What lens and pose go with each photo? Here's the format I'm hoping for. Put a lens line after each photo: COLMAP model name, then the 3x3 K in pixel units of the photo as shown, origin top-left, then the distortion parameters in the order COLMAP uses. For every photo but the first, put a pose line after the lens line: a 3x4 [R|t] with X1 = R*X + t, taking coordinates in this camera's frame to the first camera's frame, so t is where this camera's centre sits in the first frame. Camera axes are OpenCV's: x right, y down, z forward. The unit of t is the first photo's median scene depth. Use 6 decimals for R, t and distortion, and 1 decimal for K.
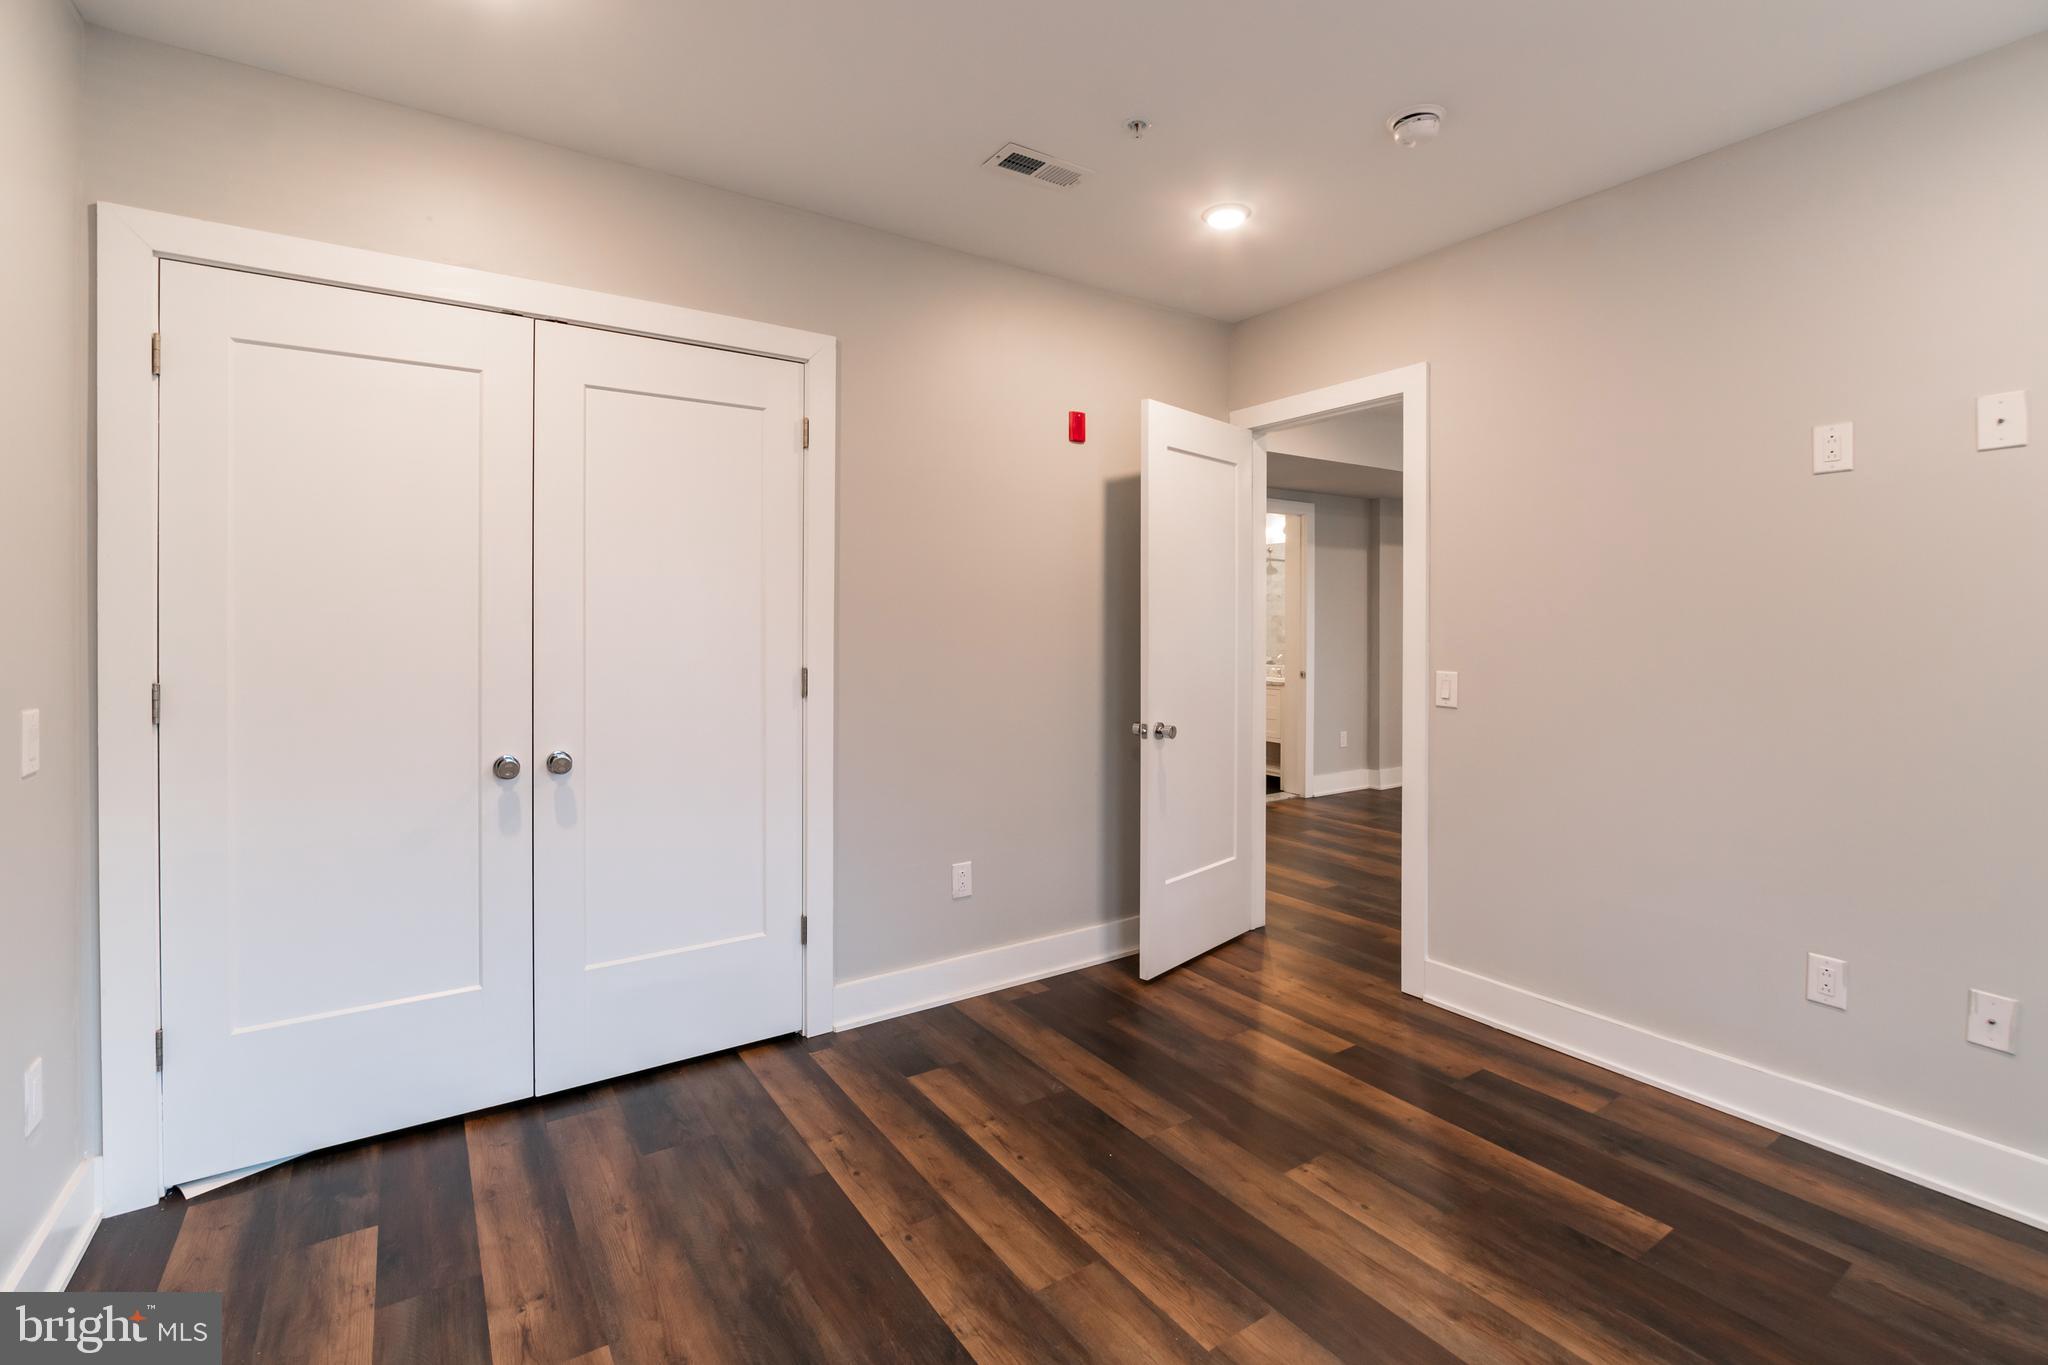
lens RADIAL K [[917.7, 0, 1047.4], [0, 917.7, 624.3], [0, 0, 1]] dist [-0.009247, -0.000163]
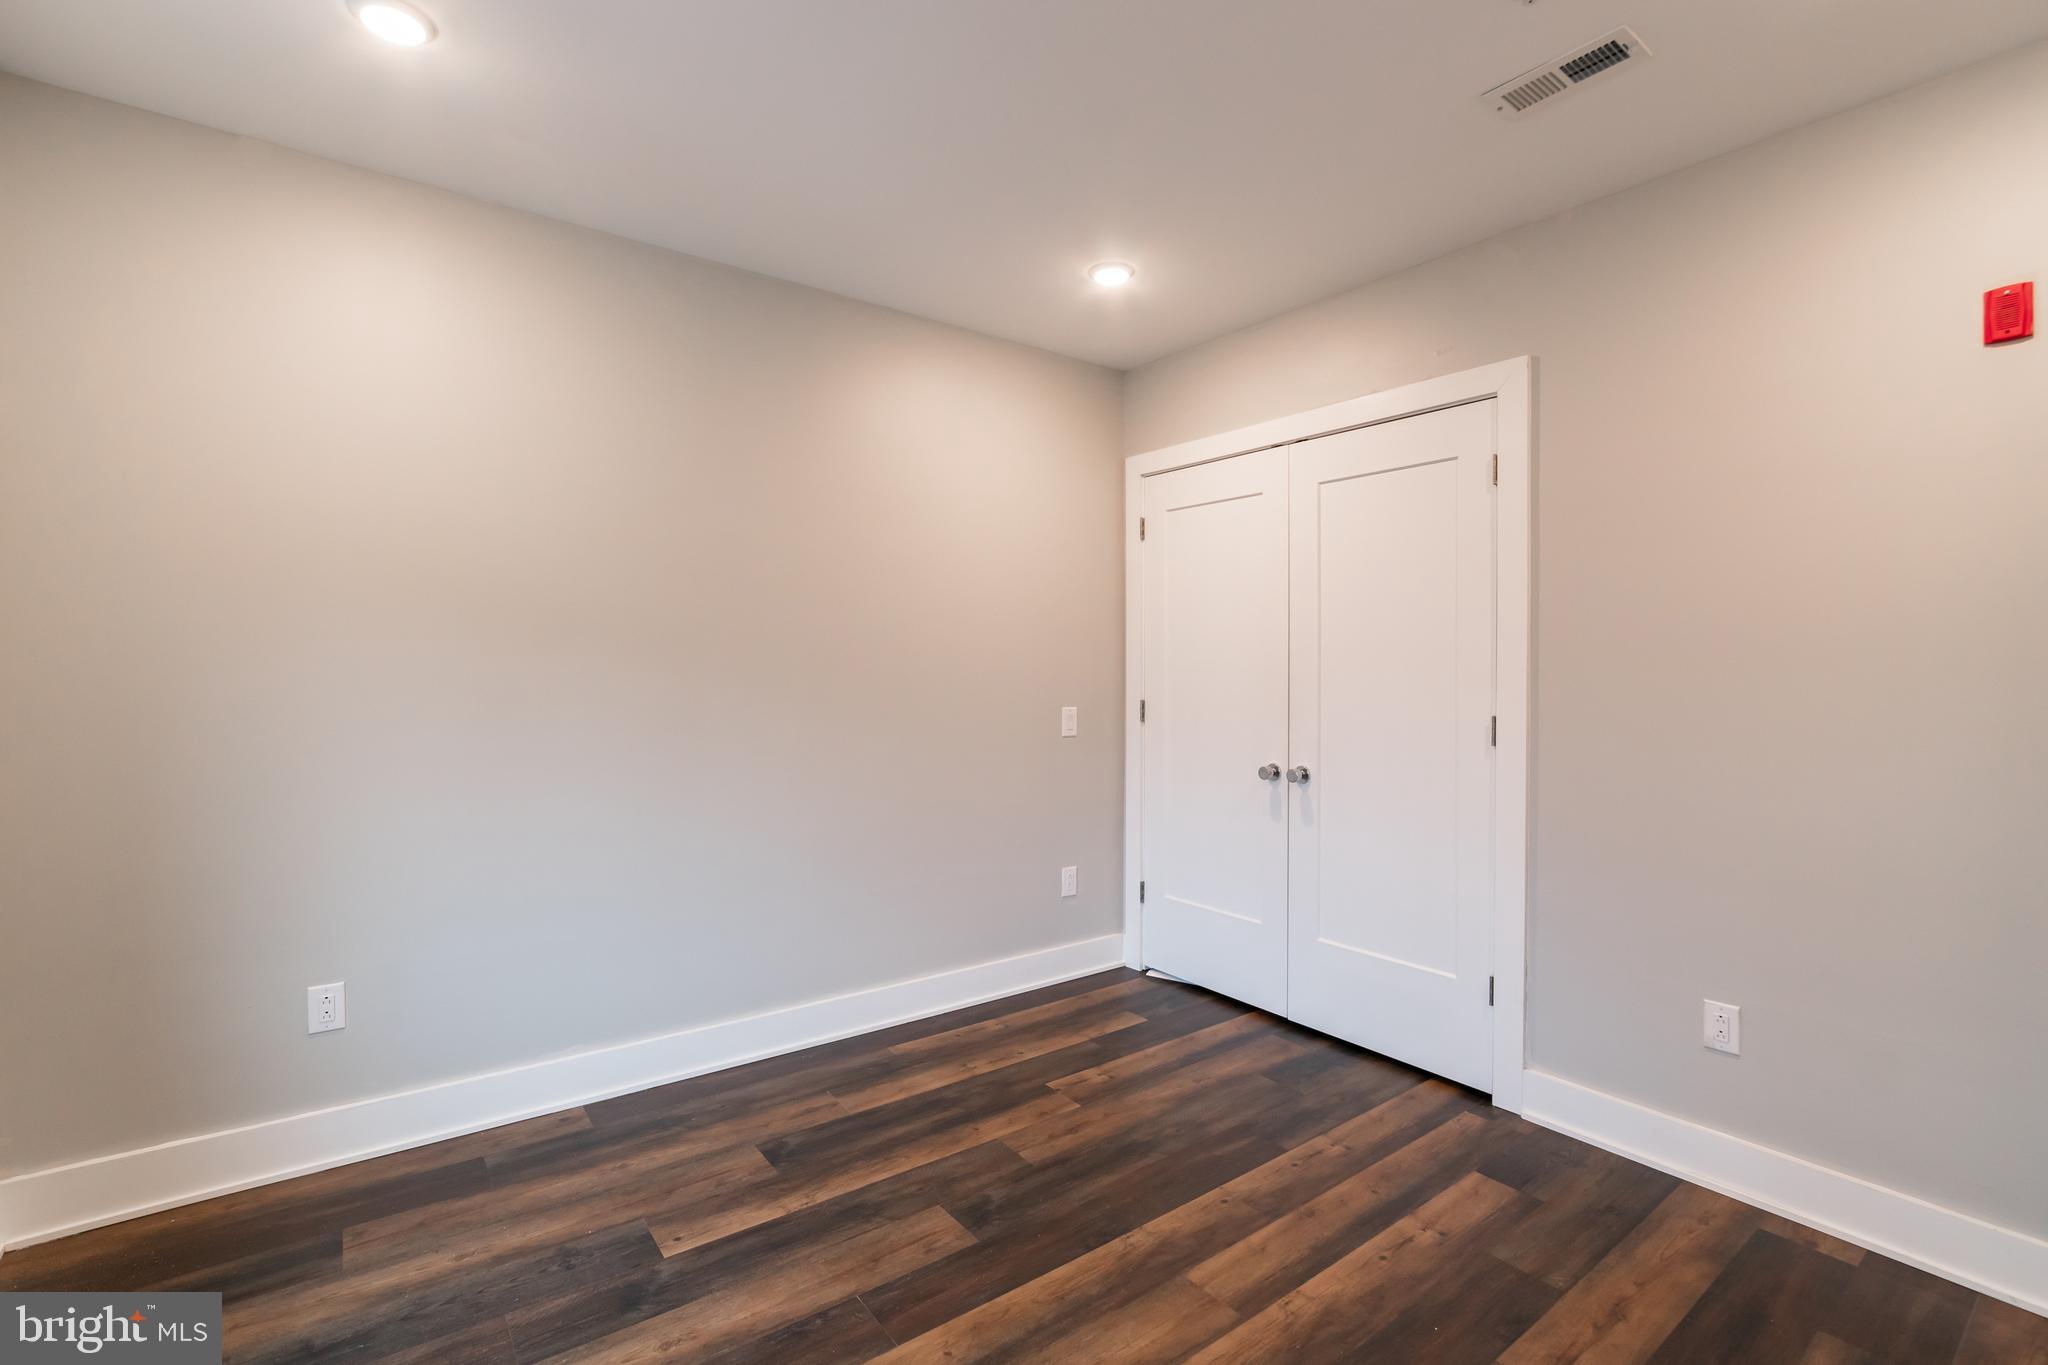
lens RADIAL K [[924.6, 0, 1021.1], [0, 924.6, 669.1], [0, 0, 1]] dist [-0.010239, 0.000183]
pose [[0.038915, 0.001128, -0.999242, 0.850362], [-0.005431, 0.999985, 0.000917, 0.000952], [0.999228, 0.005392, 0.038921, 0.592940]]
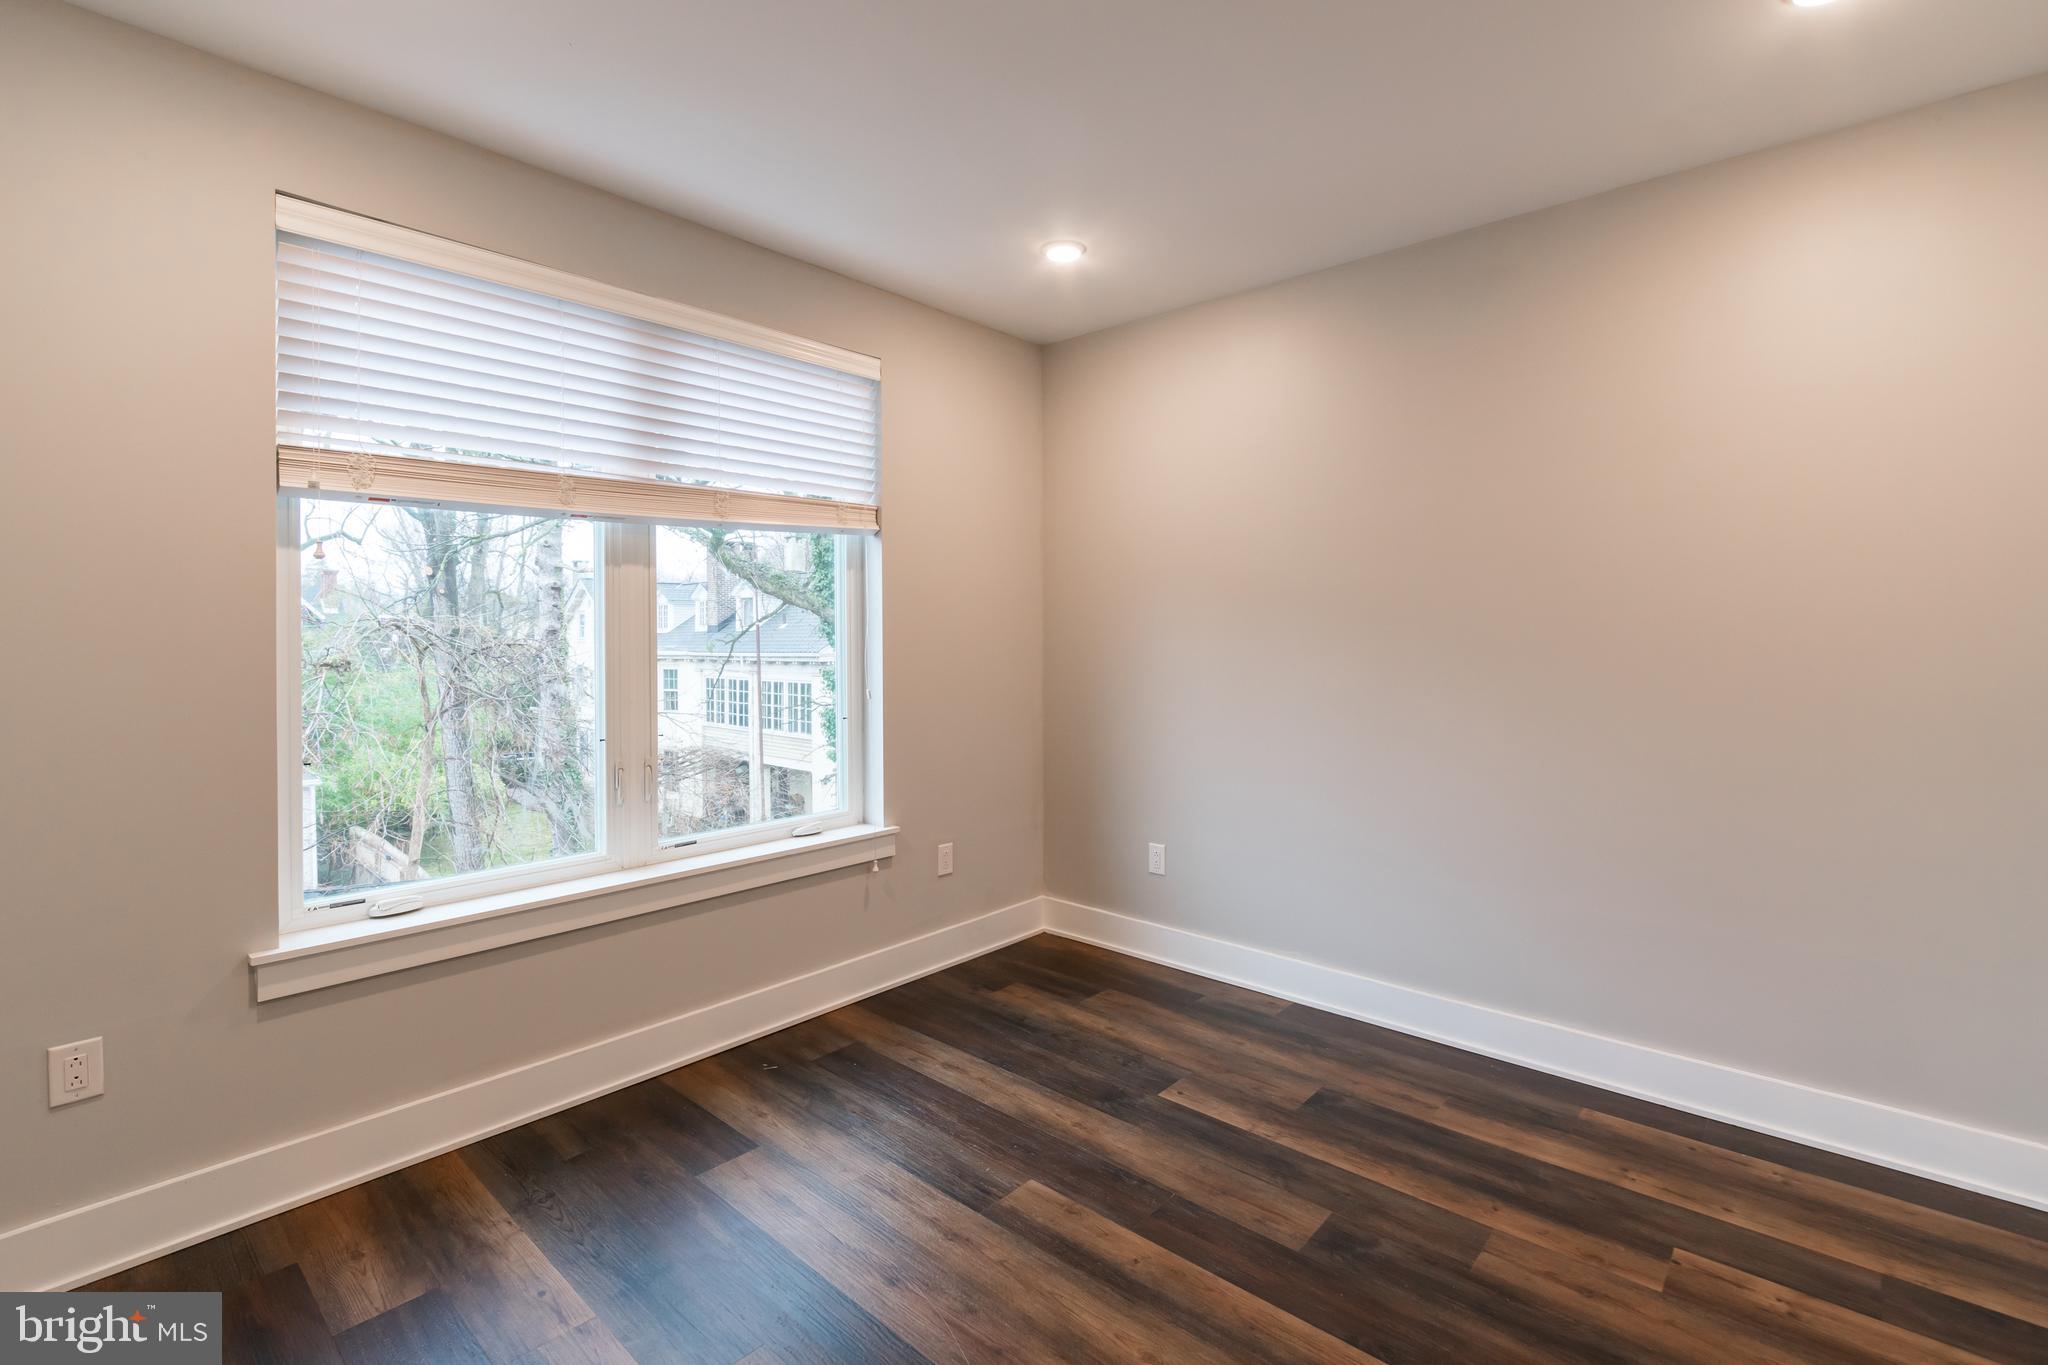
lens RADIAL K [[906.7, 0, 1037.6], [0, 906.7, 639.7], [0, 0, 1]] dist [-0.010203, 0.000515]
pose [[-0.969368, 0.001141, -0.245609, 0.372877], [0.000155, 0.999992, 0.004033, -0.002845], [0.245611, 0.003871, -0.969361, 1.347564]]
